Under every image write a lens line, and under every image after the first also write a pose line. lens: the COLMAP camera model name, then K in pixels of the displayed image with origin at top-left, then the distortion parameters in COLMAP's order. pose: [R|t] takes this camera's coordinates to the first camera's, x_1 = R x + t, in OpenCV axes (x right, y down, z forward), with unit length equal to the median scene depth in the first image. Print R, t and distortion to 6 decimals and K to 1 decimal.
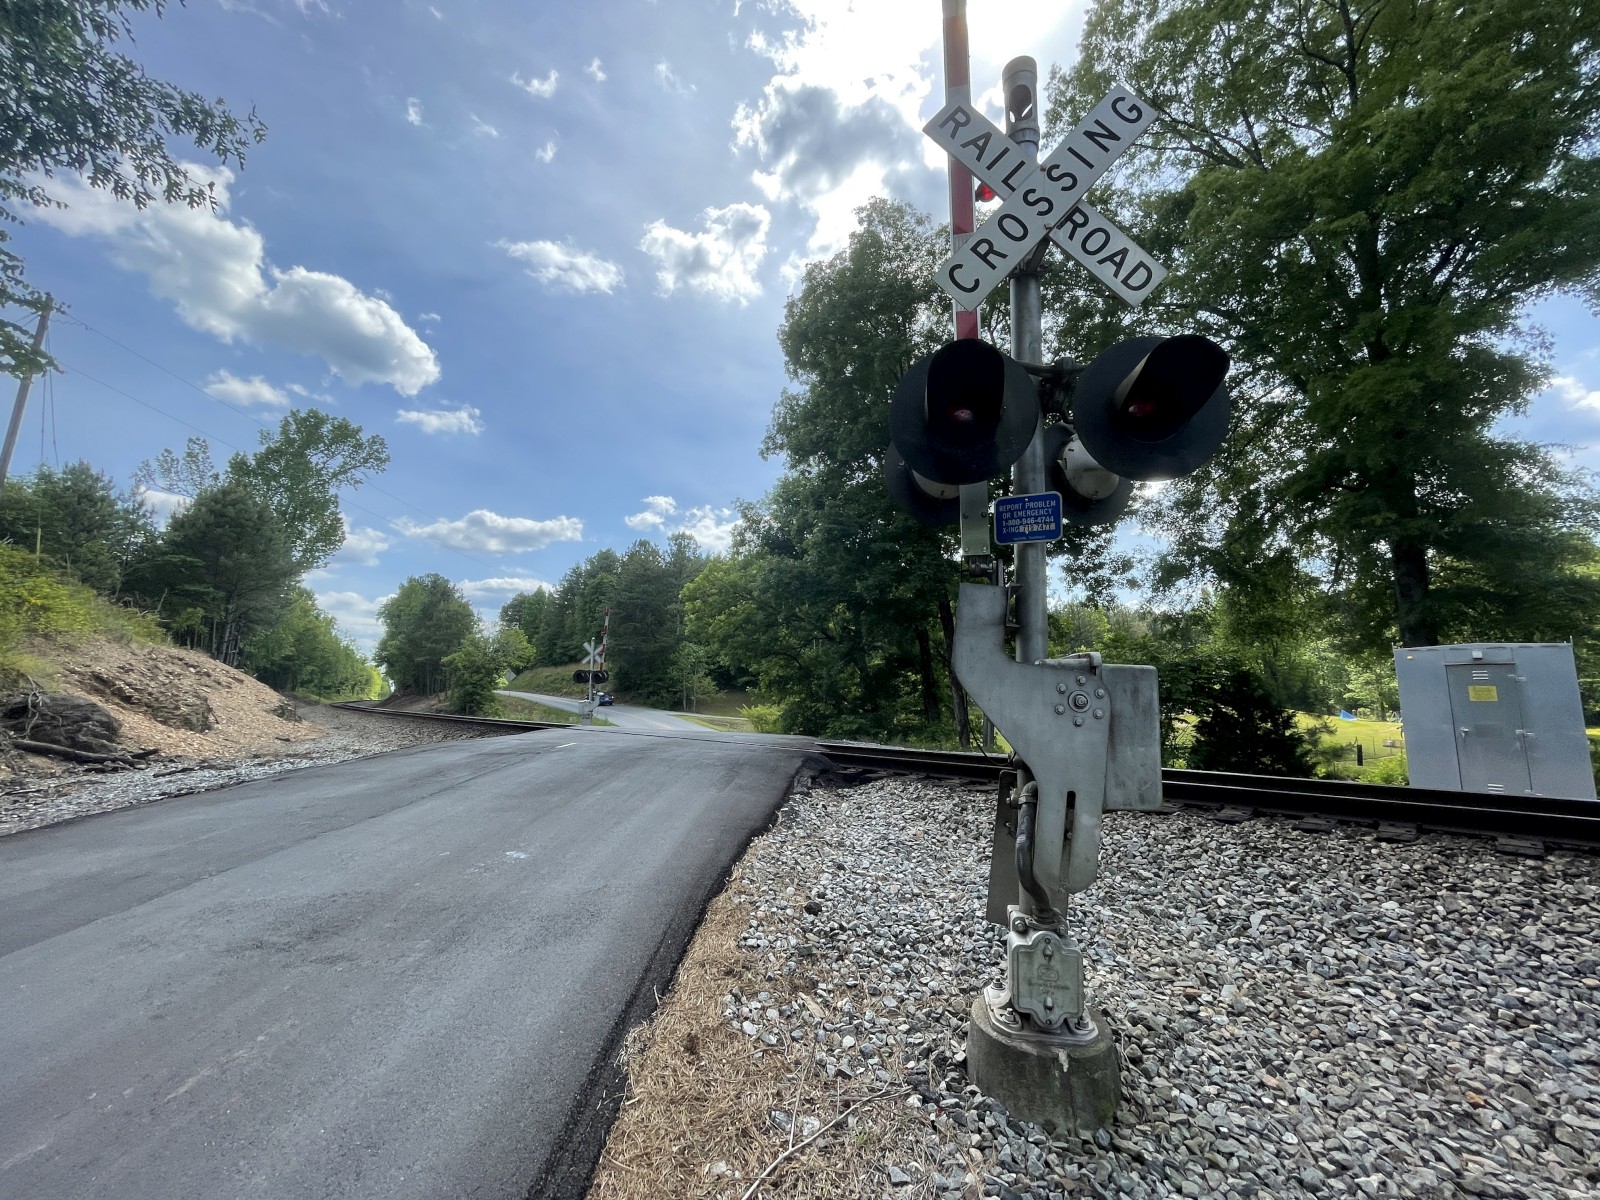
lens RADIAL K [[650.0, 0, 804.8], [0, 650.0, 600.8], [0, 0, 1]] dist [0.001488, -0.000524]
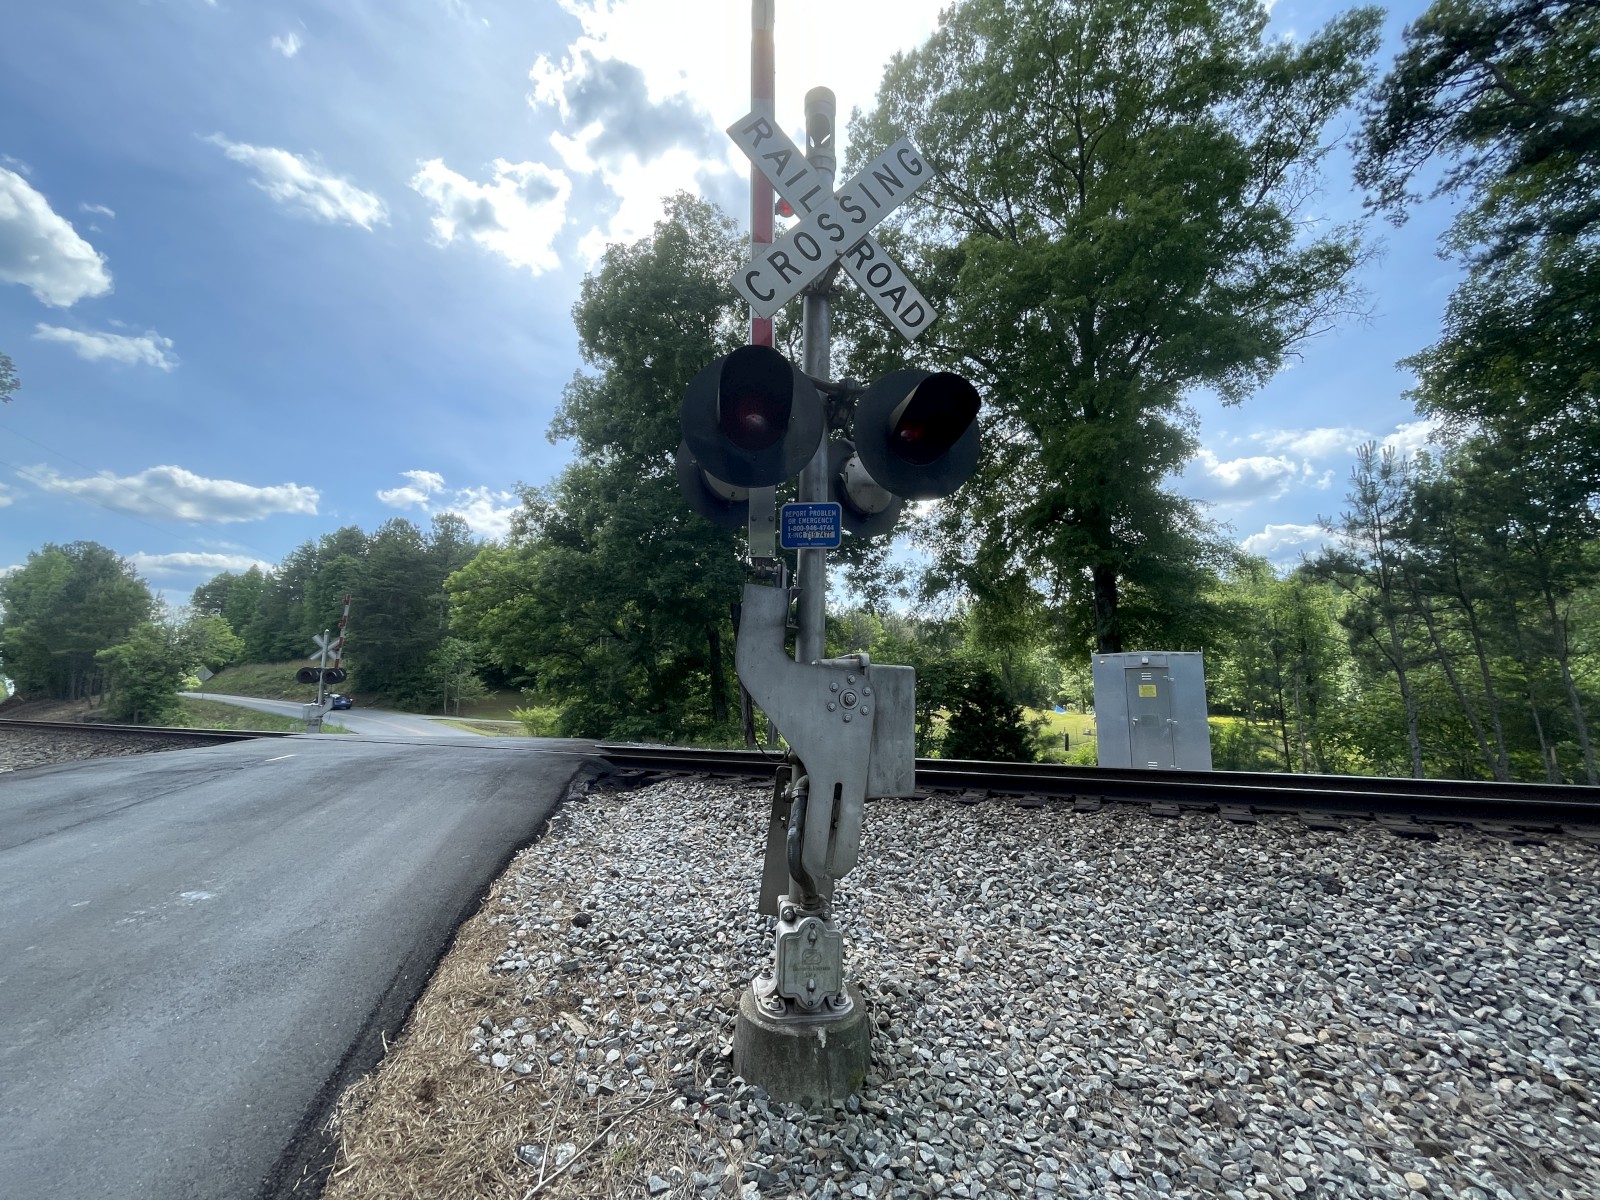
lens RADIAL K [[650.0, 0, 805.3], [0, 650.0, 601.0], [0, 0, 1]] dist [0.001488, -0.000524]
pose [[0.949544, 0.038948, 0.311206, 0.007540], [-0.039037, 0.999220, -0.005946, 0.001171], [-0.311195, -0.006503, 0.950324, 0.002068]]
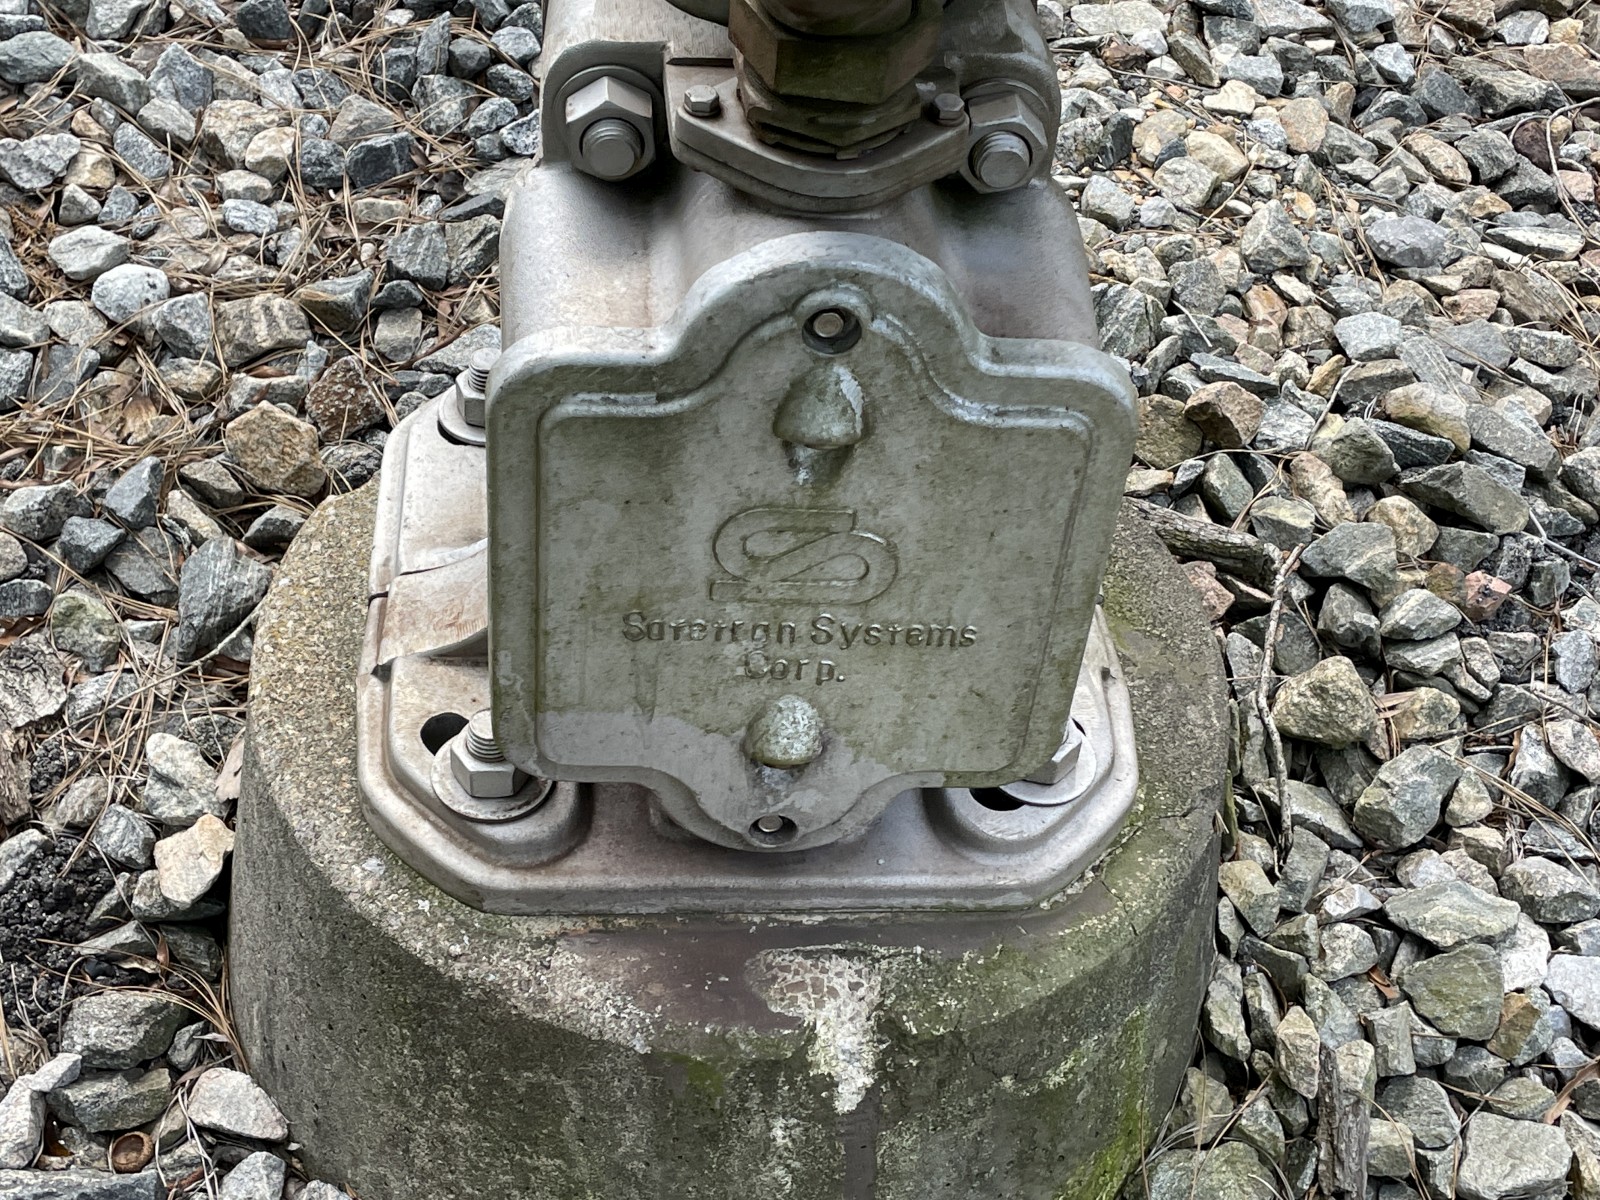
lens RADIAL K [[2282.2, 0, 812.7], [0, 2282.2, 608.3], [0, 0, 1]] dist [0.071793, 0.000000]
pose [[0.973876, -0.112059, 0.197505, 0.171780], [-0.085576, 0.624526, 0.776302, 0.162374], [-0.210339, -0.772923, 0.598621, 0.439355]]
